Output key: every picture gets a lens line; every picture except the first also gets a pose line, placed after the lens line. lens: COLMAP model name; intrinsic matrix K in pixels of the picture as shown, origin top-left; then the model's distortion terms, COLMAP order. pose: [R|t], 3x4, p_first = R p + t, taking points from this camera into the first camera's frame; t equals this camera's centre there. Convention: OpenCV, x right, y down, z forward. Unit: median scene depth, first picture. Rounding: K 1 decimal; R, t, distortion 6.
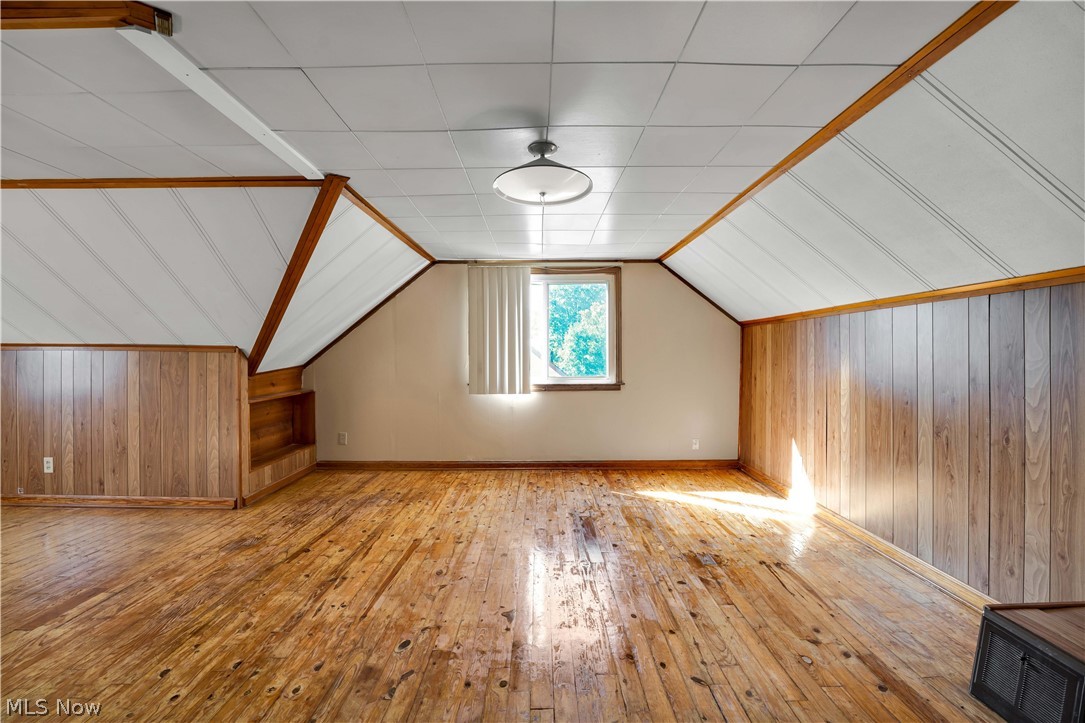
lens RADIAL K [[448.2, 0, 543.1], [0, 448.2, 357.2], [0, 0, 1]] dist [-0.028535, 0.002316]
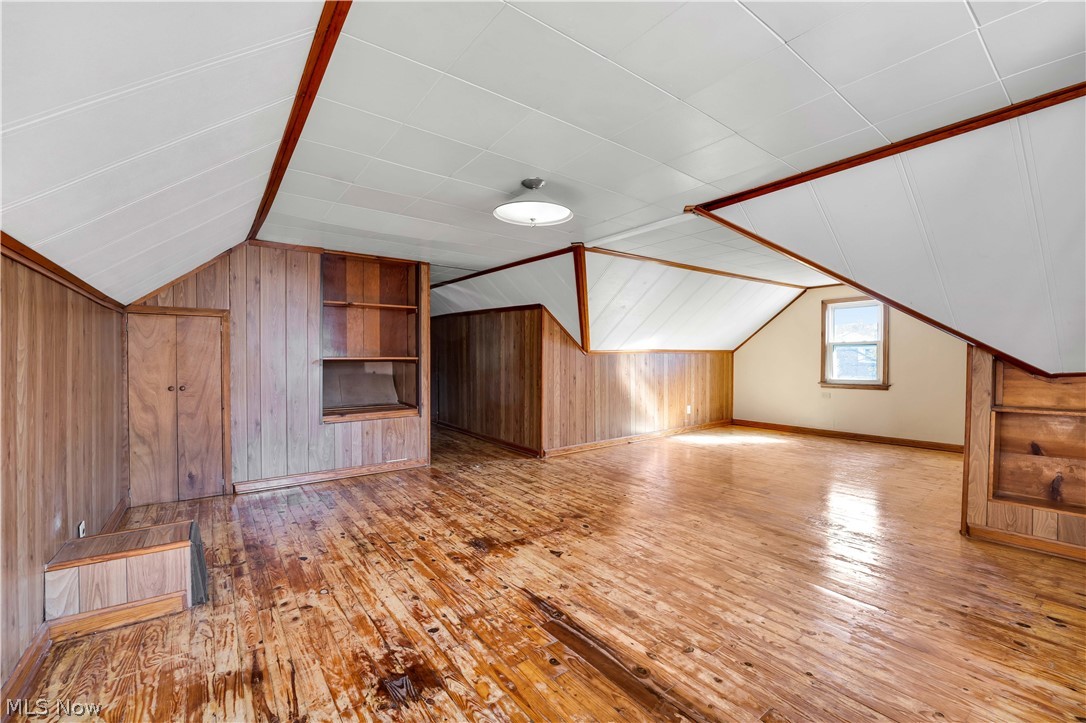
lens RADIAL K [[448.6, 0, 543.1], [0, 448.6, 359.0], [0, 0, 1]] dist [-0.028535, 0.002316]
pose [[-0.803171, 0.004454, -0.595732, 0.493764], [0.000170, 0.999974, 0.007247, 0.012557], [0.595749, 0.005720, -0.803150, 1.383936]]
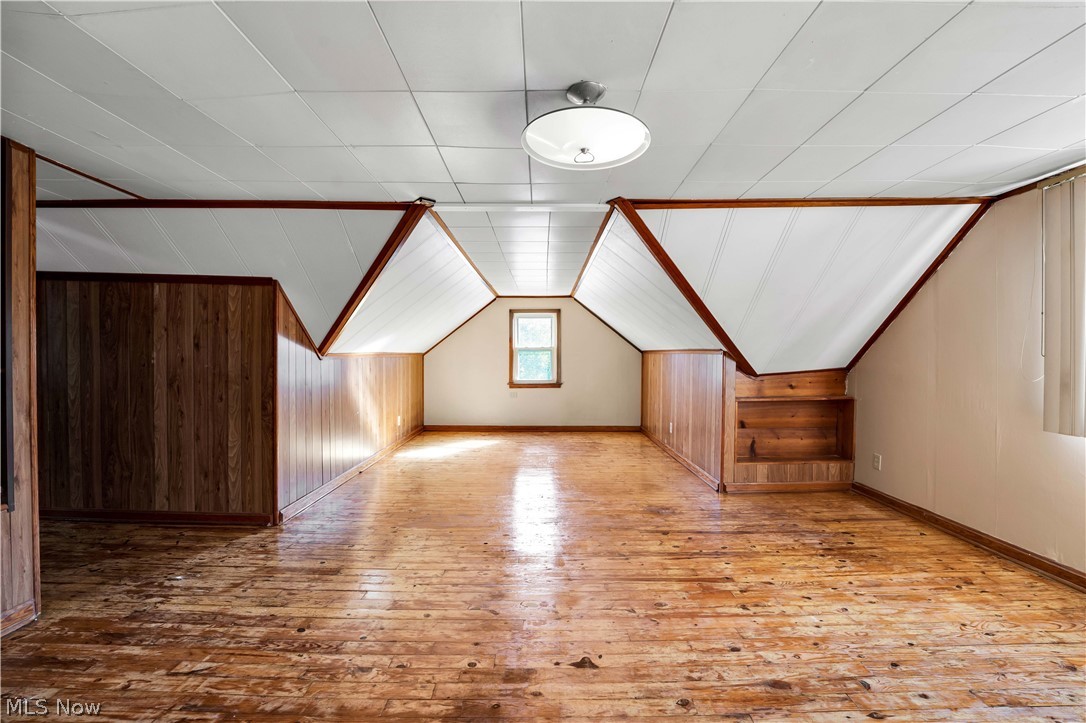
lens RADIAL K [[448.6, 0, 539.7], [0, 448.6, 358.1], [0, 0, 1]] dist [-0.028535, 0.002316]
pose [[-0.006877, 0.002856, -0.999972, 0.532289], [-0.004550, 0.999985, 0.002887, -0.002120], [0.999966, 0.004570, -0.006864, 0.636312]]
